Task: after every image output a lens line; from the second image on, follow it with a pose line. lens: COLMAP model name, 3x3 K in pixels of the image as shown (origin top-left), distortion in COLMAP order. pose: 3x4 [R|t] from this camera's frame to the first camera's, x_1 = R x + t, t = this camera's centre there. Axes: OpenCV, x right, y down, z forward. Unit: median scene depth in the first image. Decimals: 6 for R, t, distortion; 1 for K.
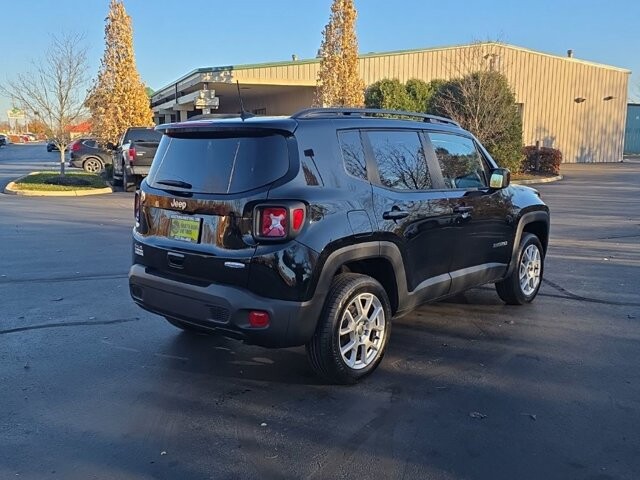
lens RADIAL K [[584.9, 0, 323.8], [0, 584.9, 239.3], [0, 0, 1]] dist [0.051805, -0.013334]
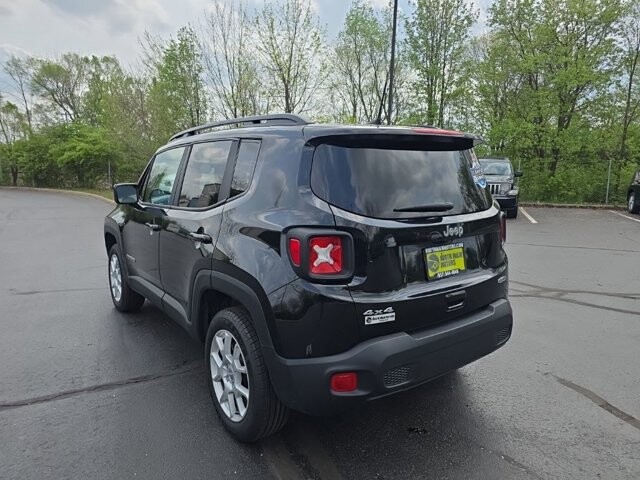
lens RADIAL K [[440.6, 0, 321.6], [0, 440.6, 238.1], [0, 0, 1]] dist [0.018548, -0.007778]
pose [[0.222510, -0.157211, 0.962171, -0.822410], [0.148610, 0.980849, 0.125896, -0.145134], [-0.963537, 0.114975, 0.241612, 0.973602]]
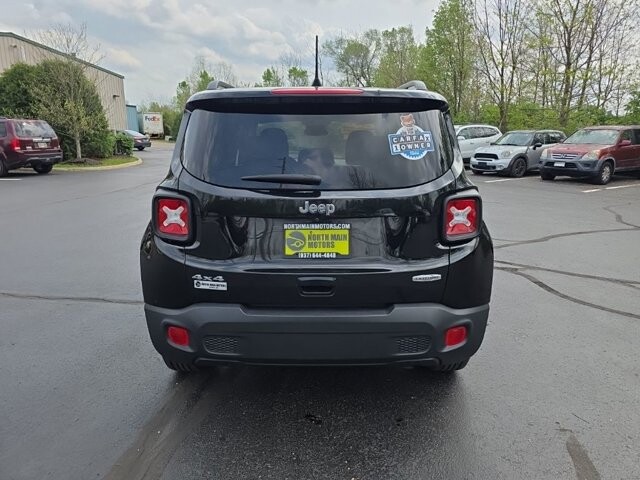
lens RADIAL K [[440.6, 0, 323.6], [0, 440.6, 240.5], [0, 0, 1]] dist [0.018548, -0.007778]
pose [[0.759704, -0.156660, 0.631116, -0.547370], [0.102843, 0.987277, 0.121271, -0.080146], [-0.642085, -0.027225, 0.766150, 0.560214]]
